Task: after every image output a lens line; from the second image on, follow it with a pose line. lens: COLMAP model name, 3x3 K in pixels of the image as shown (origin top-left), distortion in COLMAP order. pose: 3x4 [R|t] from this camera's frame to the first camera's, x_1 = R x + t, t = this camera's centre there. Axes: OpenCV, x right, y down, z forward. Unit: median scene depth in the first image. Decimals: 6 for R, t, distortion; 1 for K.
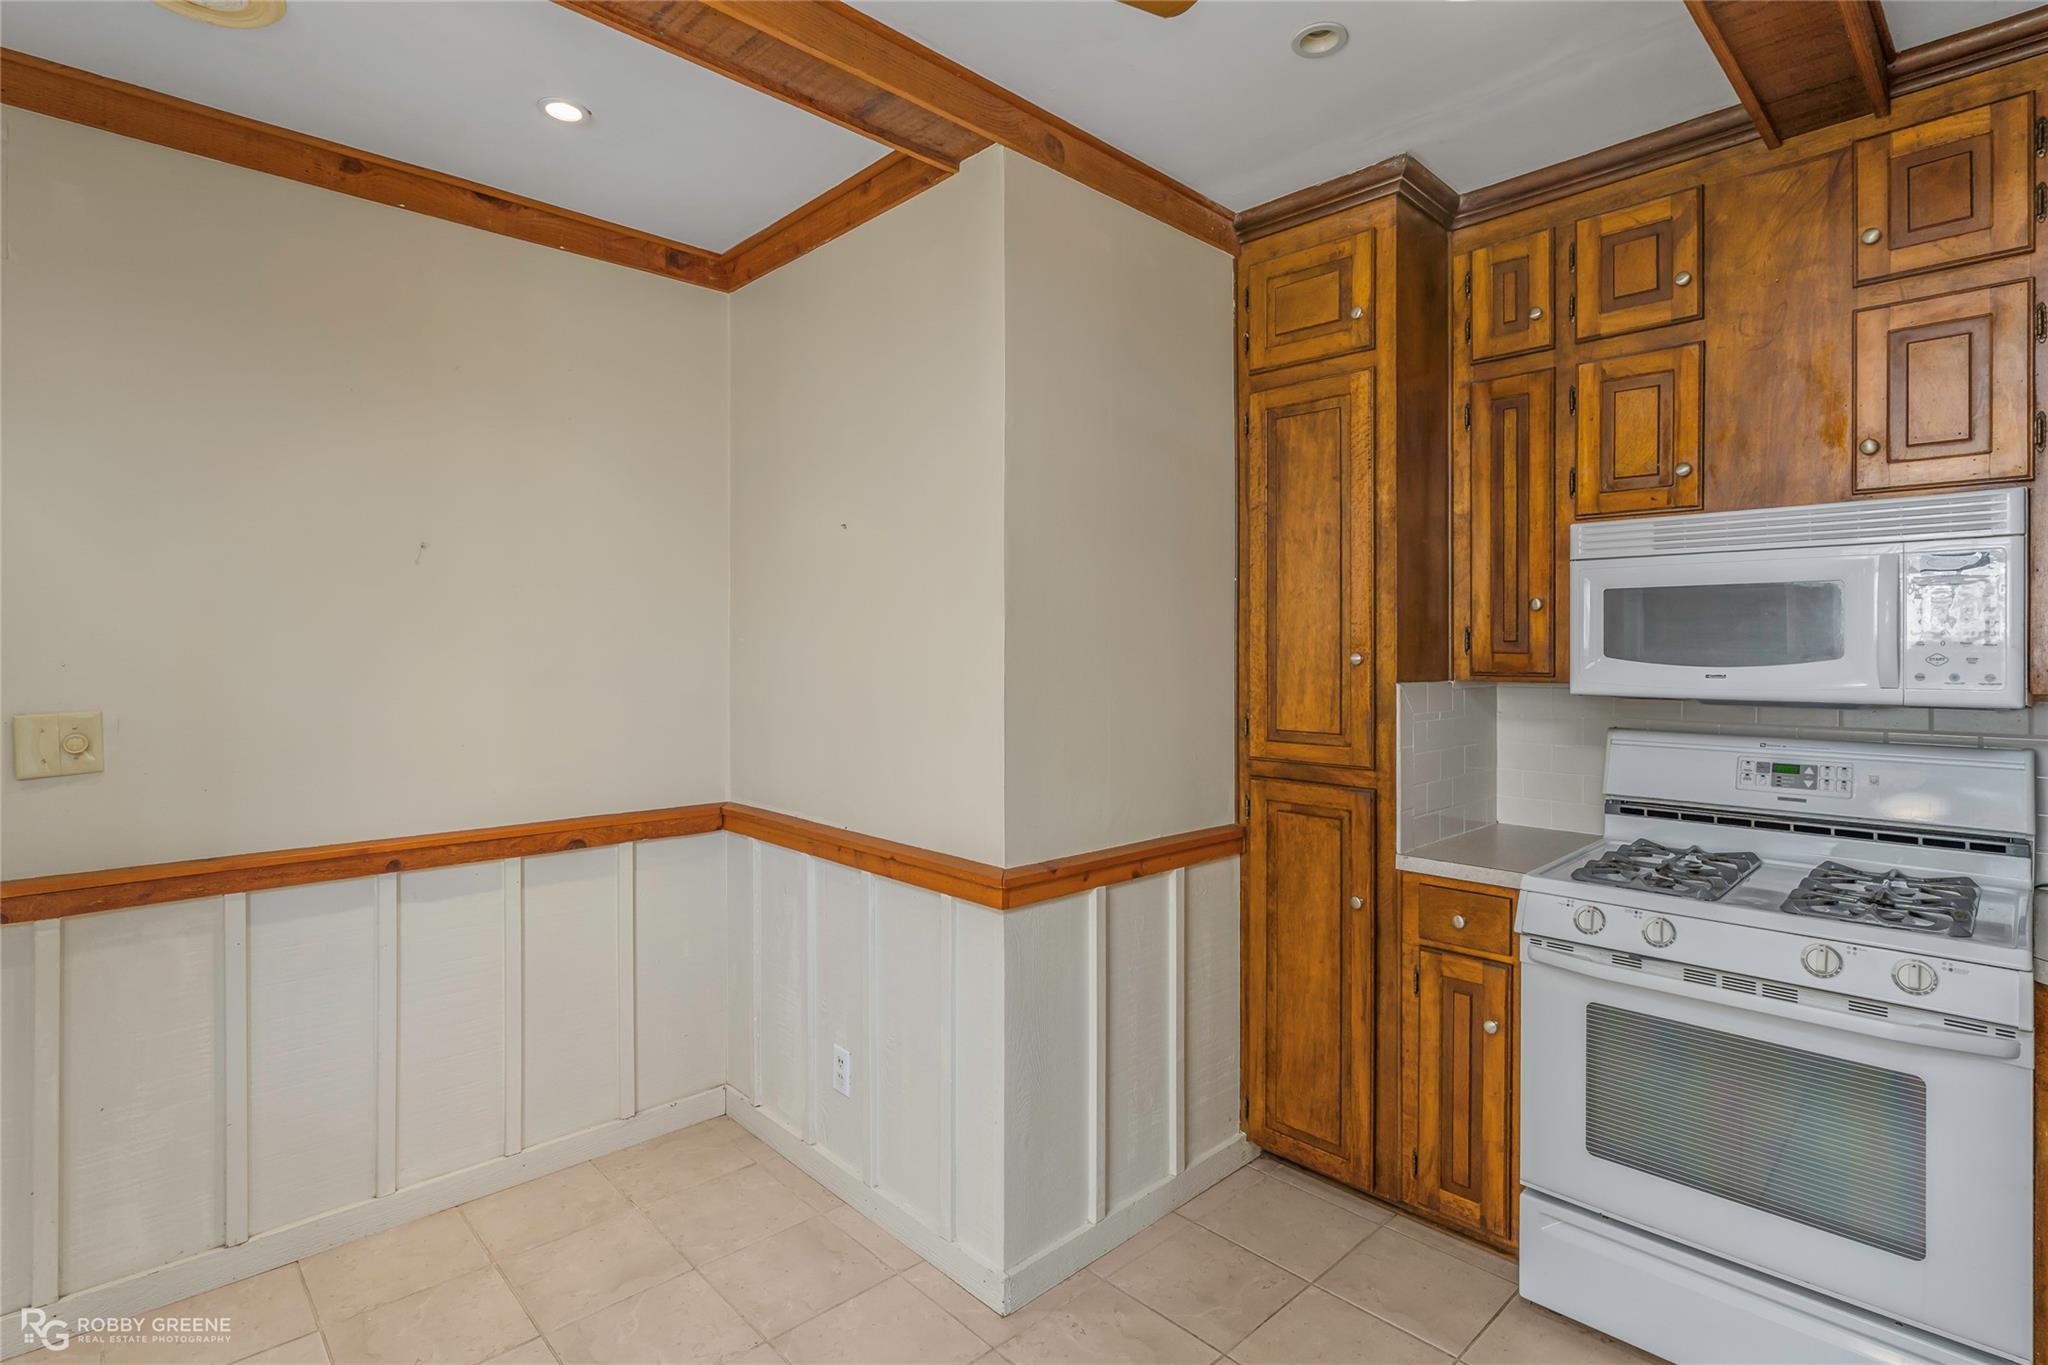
lens RADIAL K [[1004.7, 0, 1025.4], [0, 1004.7, 663.9], [0, 0, 1]] dist [-0.002203, -0.000731]
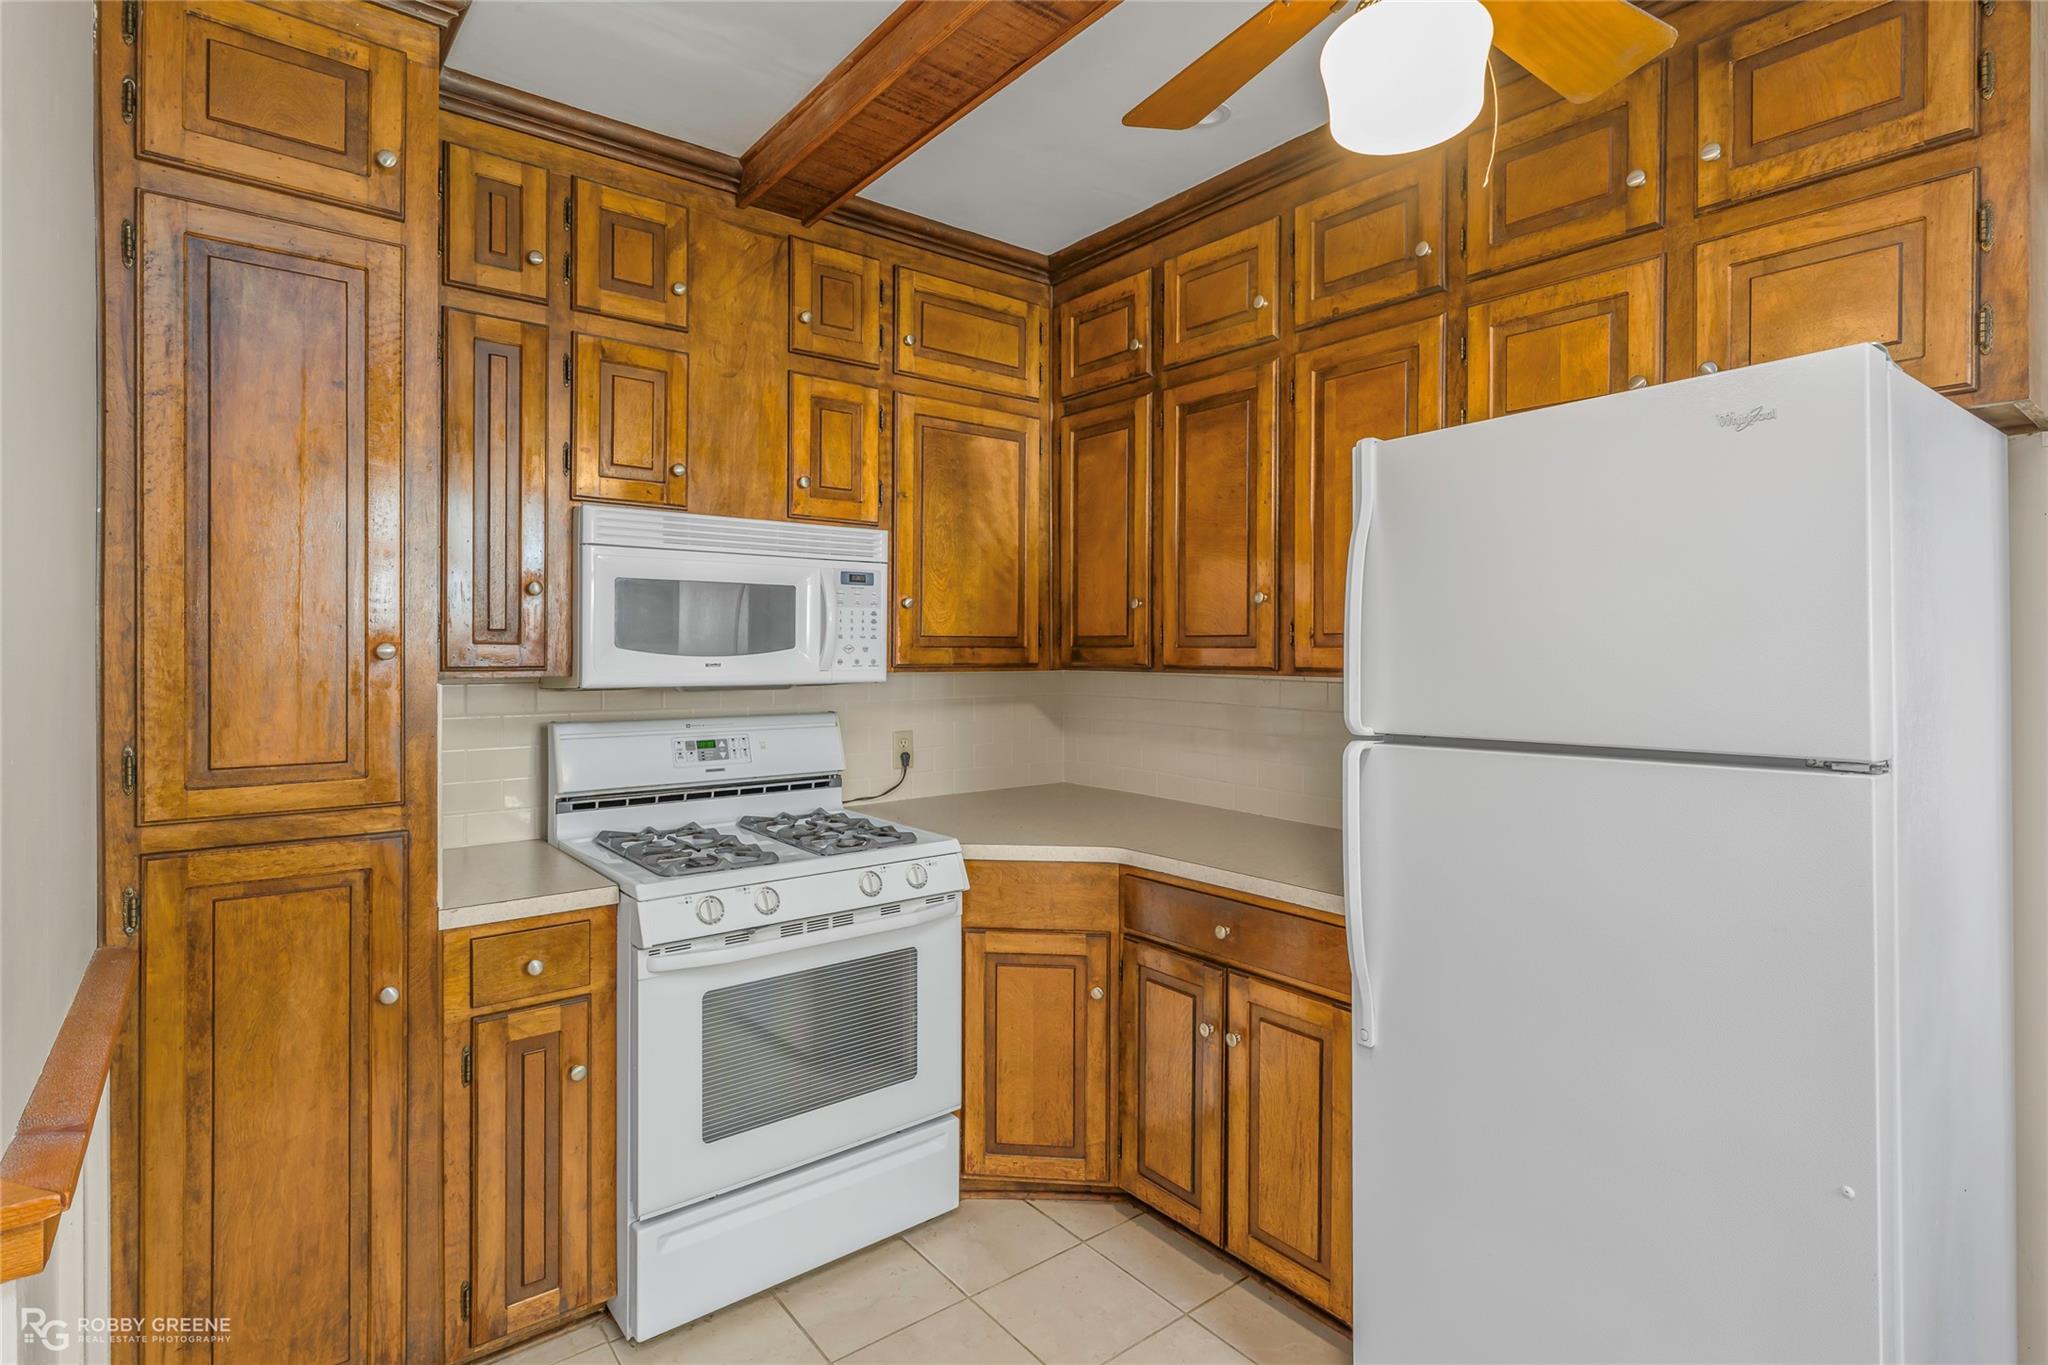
lens RADIAL K [[1004.7, 0, 1024.4], [0, 1004.7, 664.4], [0, 0, 1]] dist [-0.002203, -0.000731]
pose [[0.096885, -0.017317, 0.995145, -0.350568], [0.011079, 0.999805, 0.016319, -0.002403], [-0.995234, 0.009445, 0.097058, 0.517271]]
